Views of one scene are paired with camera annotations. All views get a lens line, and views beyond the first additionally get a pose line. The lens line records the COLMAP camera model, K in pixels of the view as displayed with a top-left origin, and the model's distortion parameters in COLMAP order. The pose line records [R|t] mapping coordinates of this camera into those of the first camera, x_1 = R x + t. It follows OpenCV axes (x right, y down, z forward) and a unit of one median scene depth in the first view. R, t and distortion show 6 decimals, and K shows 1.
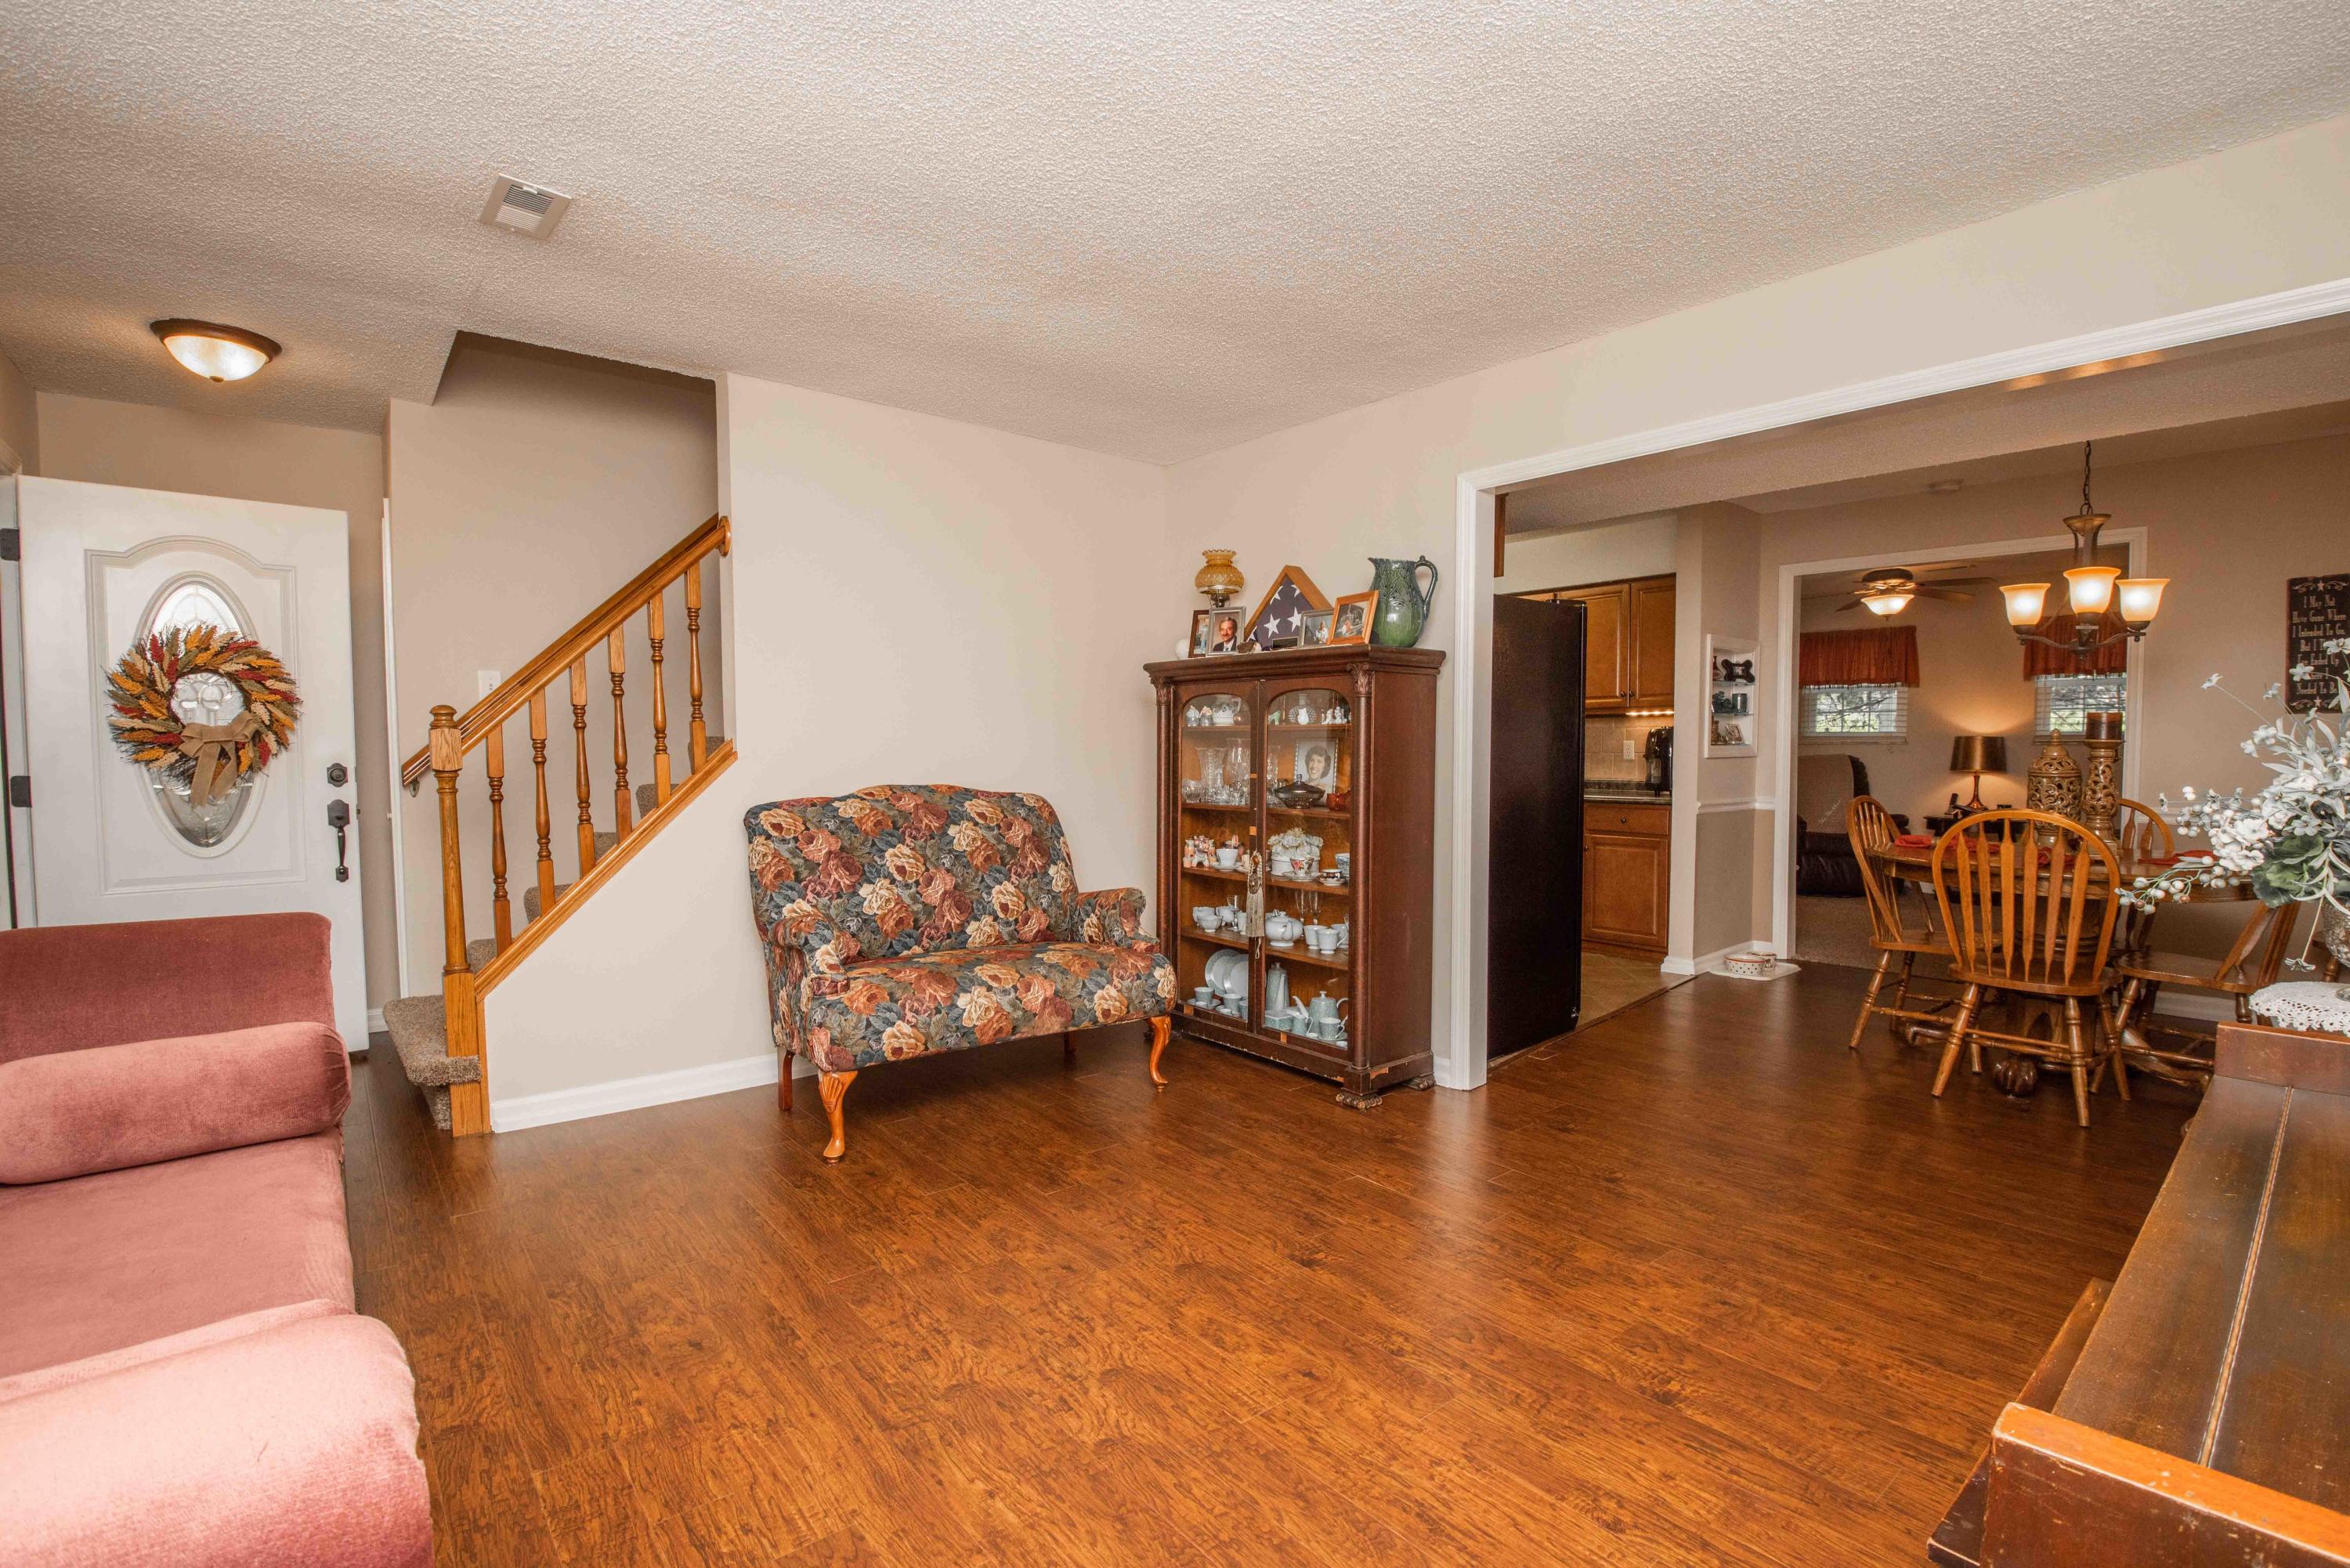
lens RADIAL K [[1082.9, 0, 1175.0], [0, 1082.9, 784.0], [0, 0, 1]] dist [-0.000346, -0.018750]
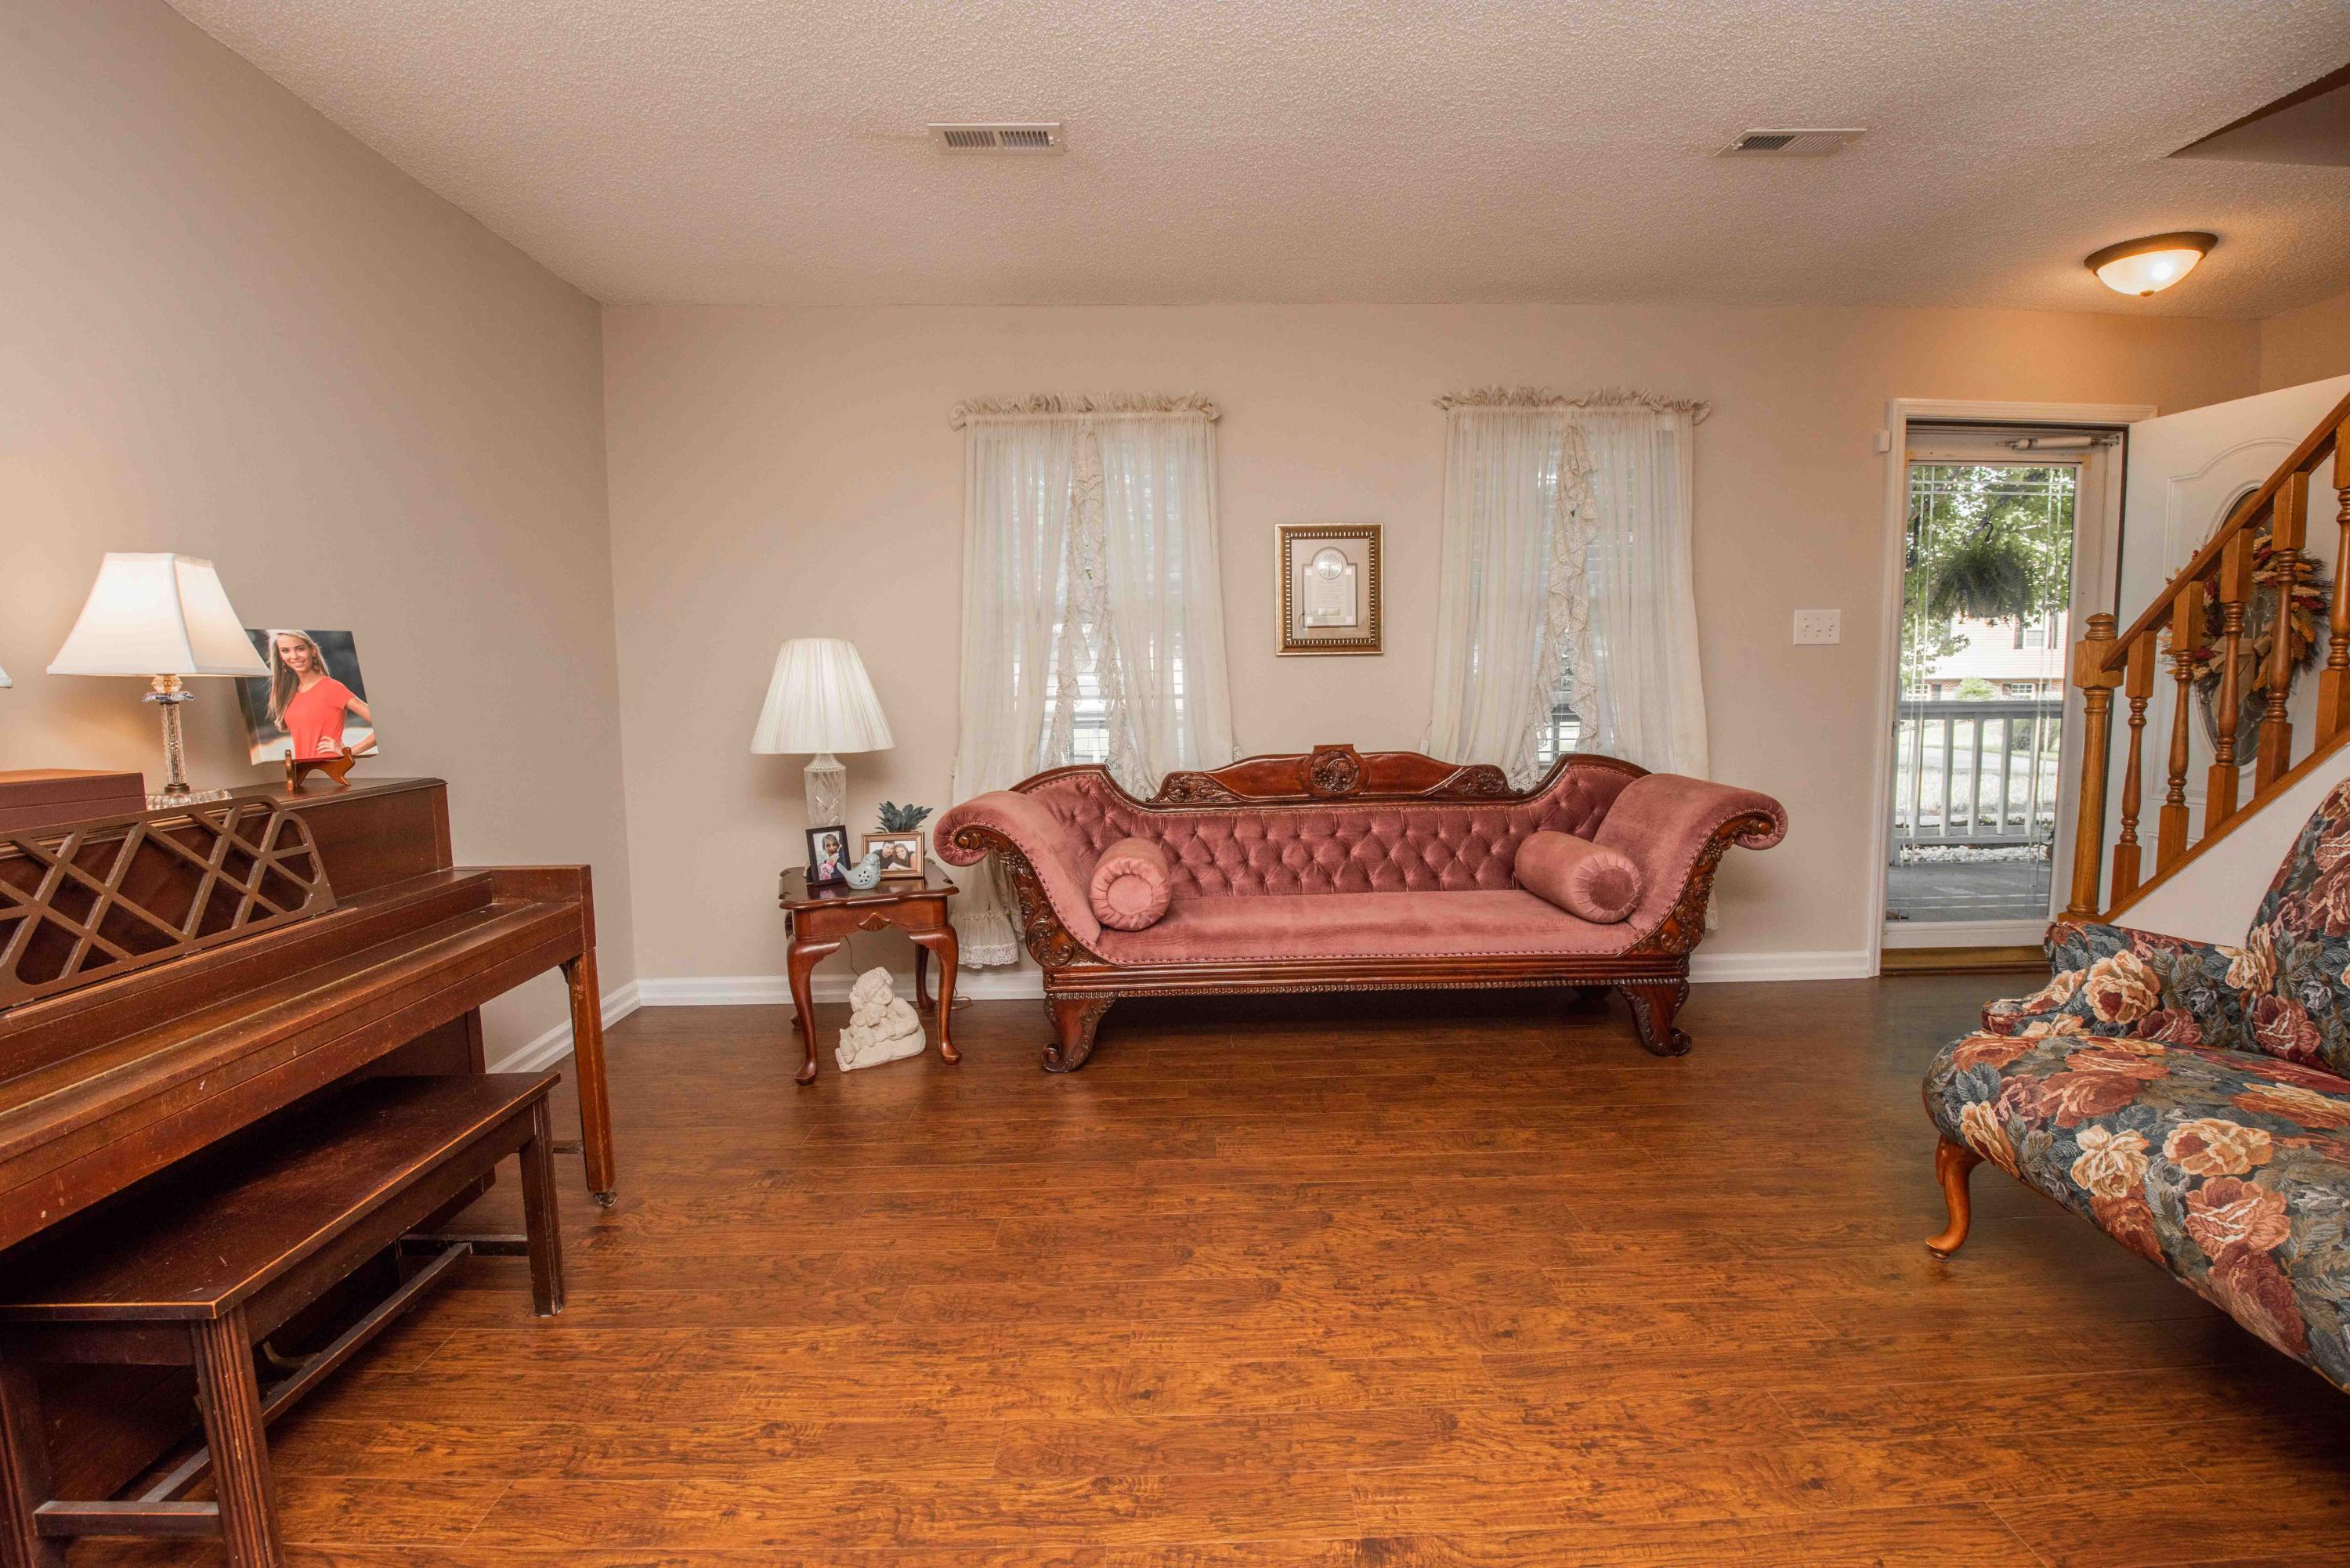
lens RADIAL K [[1054.3, 0, 1216.7], [0, 1054.3, 784.8], [0, 0, 1]] dist [-0.003192, -0.018385]
pose [[-0.600967, 0.087368, -0.794484, 0.464888], [-0.015780, 0.992517, 0.121082, -0.026720], [0.799118, 0.085304, -0.595092, 0.977902]]
